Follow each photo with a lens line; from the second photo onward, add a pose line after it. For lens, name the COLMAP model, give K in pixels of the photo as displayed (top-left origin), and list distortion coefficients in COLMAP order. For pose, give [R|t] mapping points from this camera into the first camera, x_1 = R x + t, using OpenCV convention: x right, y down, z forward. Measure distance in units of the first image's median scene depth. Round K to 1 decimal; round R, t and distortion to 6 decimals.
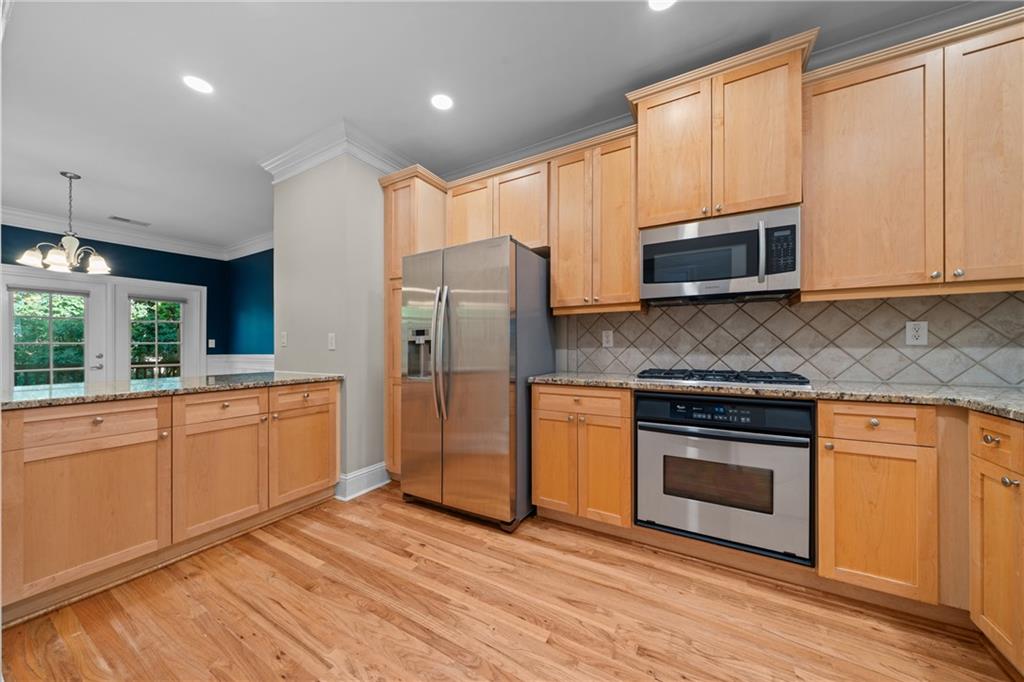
lens RADIAL K [[352.0, 0, 508.2], [0, 352.0, 349.3], [0, 0, 1]] dist [0.005760, -0.001625]
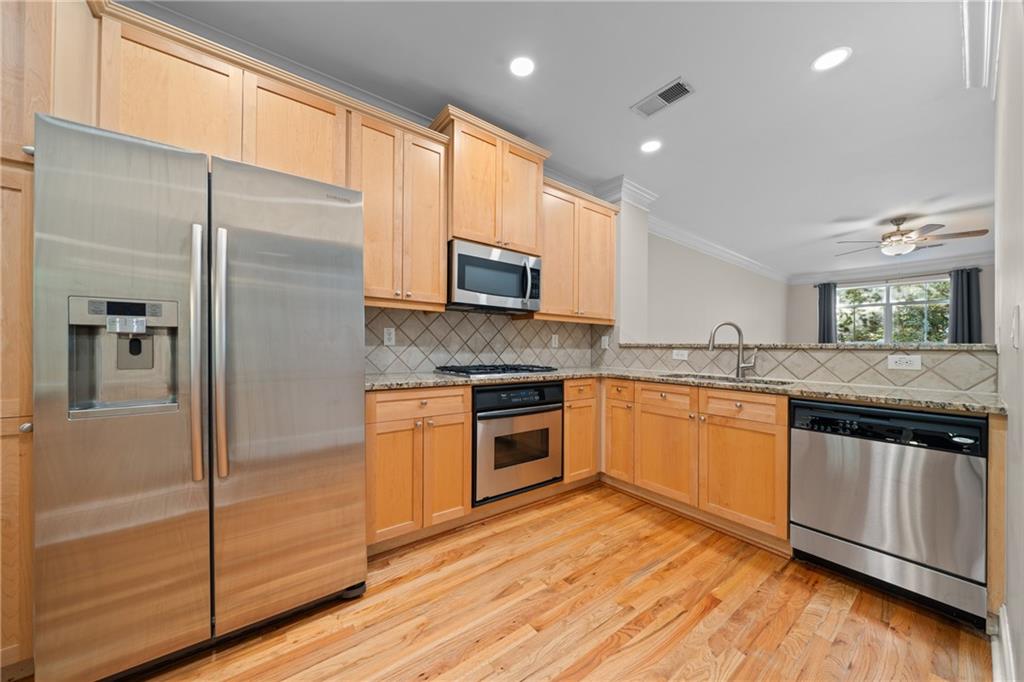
lens RADIAL K [[352.0, 0, 502.4], [0, 352.0, 351.2], [0, 0, 1]] dist [0.005760, -0.001625]
pose [[0.402613, -0.000142, 0.915370, -0.587555], [-0.003660, 0.999992, 0.001765, 0.005734], [-0.915363, -0.004061, 0.402609, 0.456786]]
